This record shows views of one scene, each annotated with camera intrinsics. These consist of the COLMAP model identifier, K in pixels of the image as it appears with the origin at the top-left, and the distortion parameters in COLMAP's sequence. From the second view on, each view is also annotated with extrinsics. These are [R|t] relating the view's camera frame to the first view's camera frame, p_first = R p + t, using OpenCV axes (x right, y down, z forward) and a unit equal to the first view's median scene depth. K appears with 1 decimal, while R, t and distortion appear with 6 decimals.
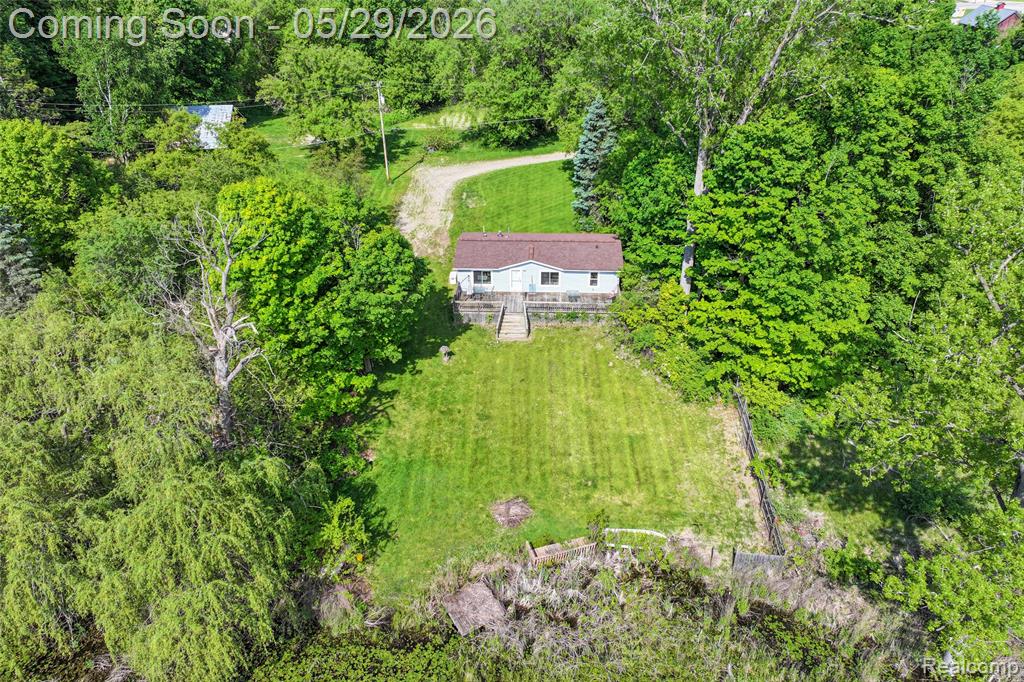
lens RADIAL K [[718.9, 0, 512.0], [0, 718.9, 341.0], [0, 0, 1]] dist [0.003052, 0.002692]
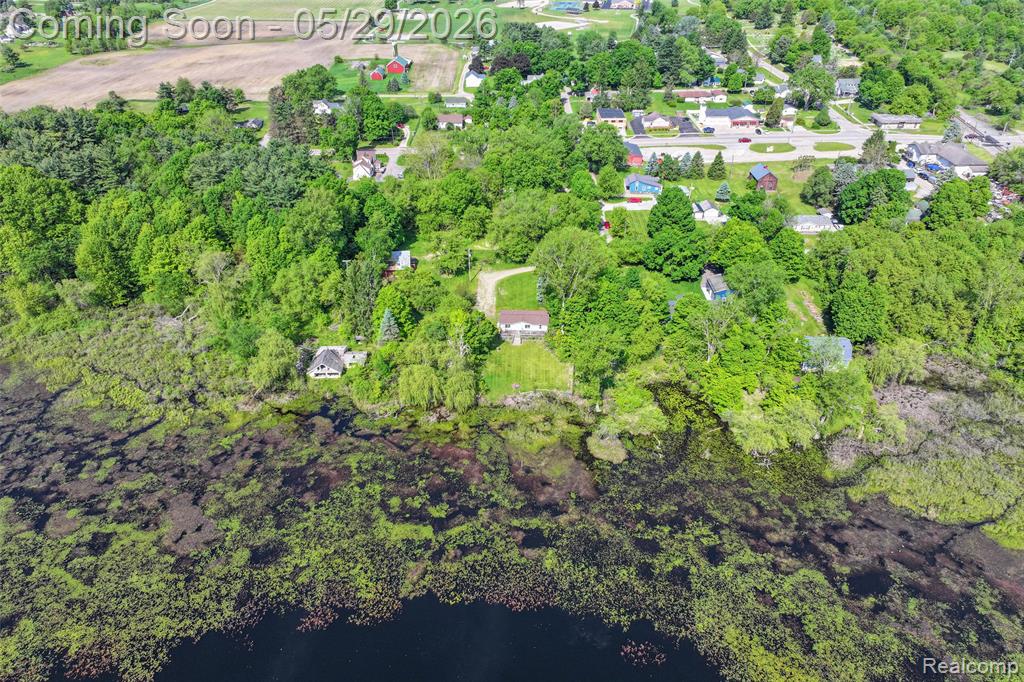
lens RADIAL K [[718.9, 0, 512.0], [0, 718.9, 341.0], [0, 0, 1]] dist [0.003052, 0.002692]
pose [[0.999977, 0.003308, -0.005862, -0.001364], [-0.003108, 0.999422, 0.033853, -0.165476], [0.005971, -0.033834, 0.999410, -2.981581]]
